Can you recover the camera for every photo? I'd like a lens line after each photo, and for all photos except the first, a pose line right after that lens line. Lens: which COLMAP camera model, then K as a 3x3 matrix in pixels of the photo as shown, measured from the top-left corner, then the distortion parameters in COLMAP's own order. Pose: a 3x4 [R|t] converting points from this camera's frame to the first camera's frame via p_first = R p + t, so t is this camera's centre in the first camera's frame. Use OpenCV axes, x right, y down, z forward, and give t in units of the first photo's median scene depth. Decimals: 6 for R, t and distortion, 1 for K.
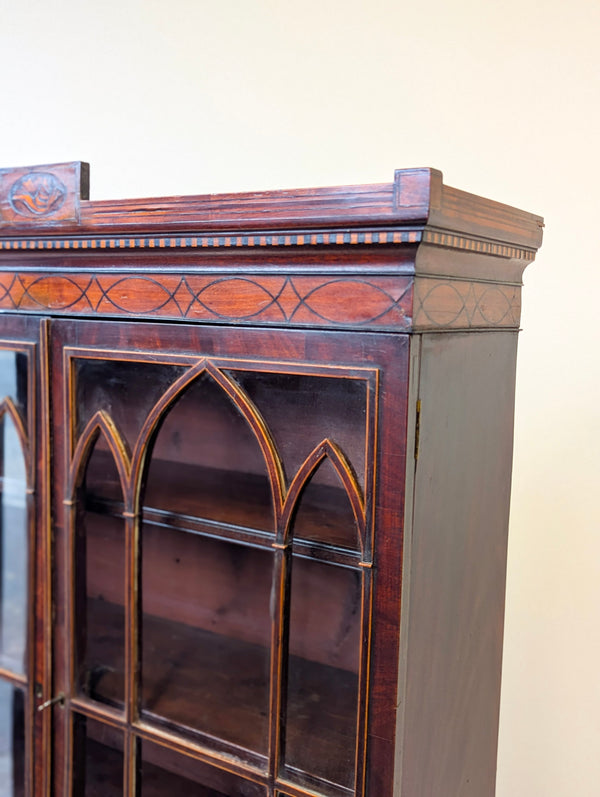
lens RADIAL K [[866.0, 0, 307.6], [0, 866.0, 400.2], [0, 0, 1]] dist [0.057804, 0.000000]
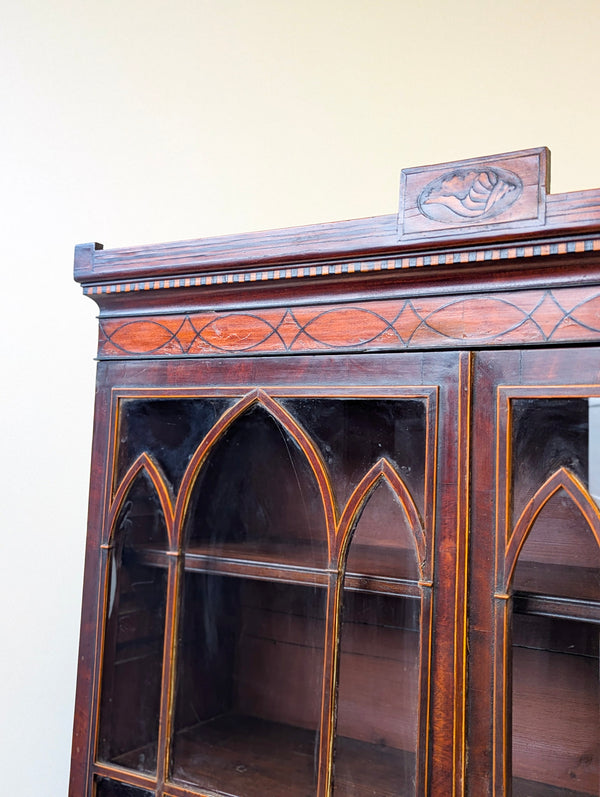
lens RADIAL K [[866.0, 0, 302.0], [0, 866.0, 397.0], [0, 0, 1]] dist [0.057804, 0.000000]
pose [[0.999256, 0.007877, 0.037747, -0.539567], [-0.001310, 0.985281, -0.170937, 0.089300], [-0.038537, 0.170761, 0.984559, 0.286300]]
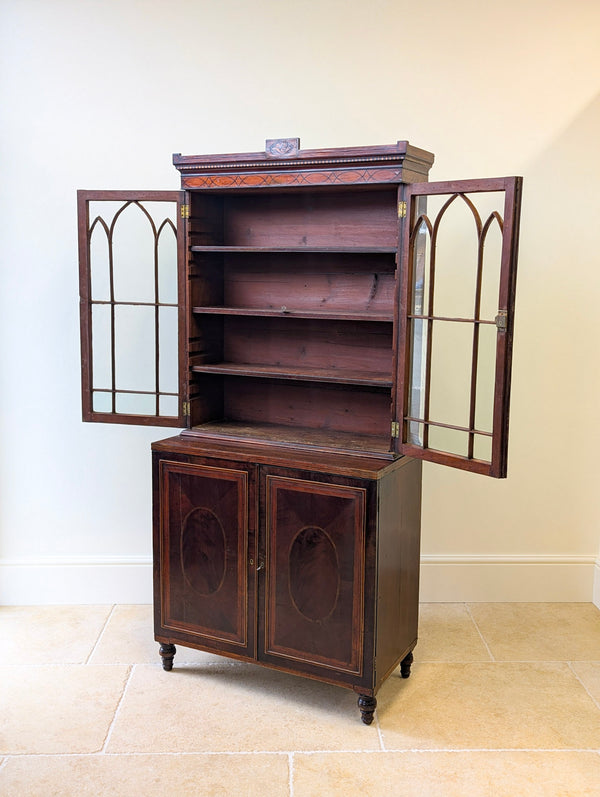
lens RADIAL K [[866.0, 0, 312.1], [0, 866.0, 397.3], [0, 0, 1]] dist [0.057804, 0.000000]
pose [[0.993884, -0.034624, 0.104864, -0.627173], [0.029598, 0.998354, 0.049117, 0.591020], [-0.106392, -0.045713, 0.993273, -2.507454]]
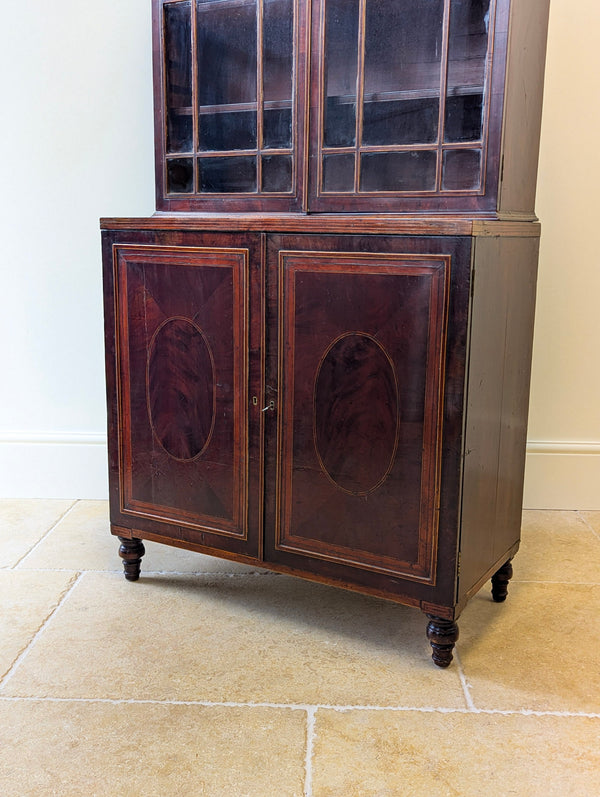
lens RADIAL K [[866.0, 0, 306.8], [0, 866.0, 404.0], [0, 0, 1]] dist [0.057804, 0.000000]
pose [[0.998913, -0.023701, 0.040135, -0.475004], [0.020179, 0.996092, 0.085989, 1.279391], [-0.042016, -0.085086, 0.995487, -1.095897]]
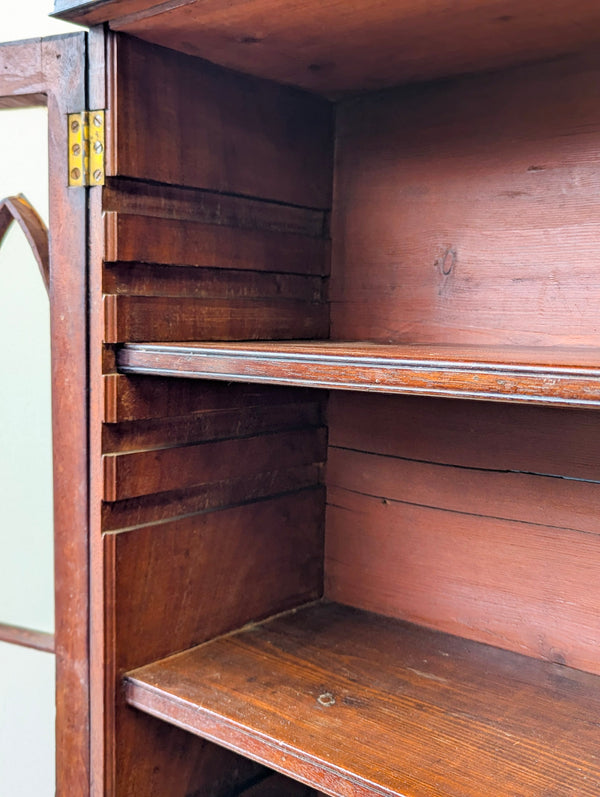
lens RADIAL K [[866.0, 0, 279.9], [0, 866.0, 417.6], [0, 0, 1]] dist [0.057804, 0.000000]
pose [[0.990632, -0.007292, -0.136365, -0.511306], [0.007886, 0.999962, 0.003816, 0.143587], [0.136332, -0.004855, 0.990651, 0.803886]]
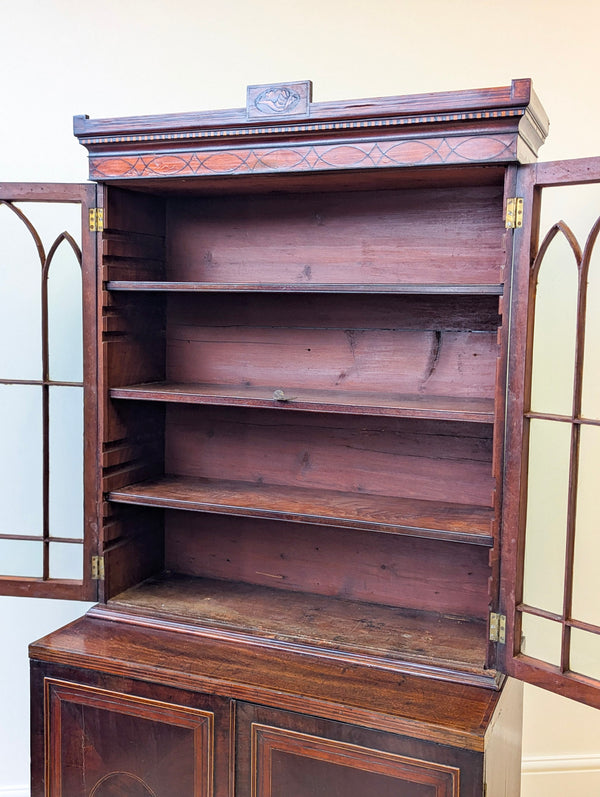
lens RADIAL K [[866.0, 0, 313.2], [0, 866.0, 386.3], [0, 0, 1]] dist [0.057804, 0.000000]
pose [[0.981789, -0.033909, 0.186922, -0.644104], [0.034905, 0.999389, -0.002039, 0.376315], [-0.186738, 0.008527, 0.982373, -0.791883]]
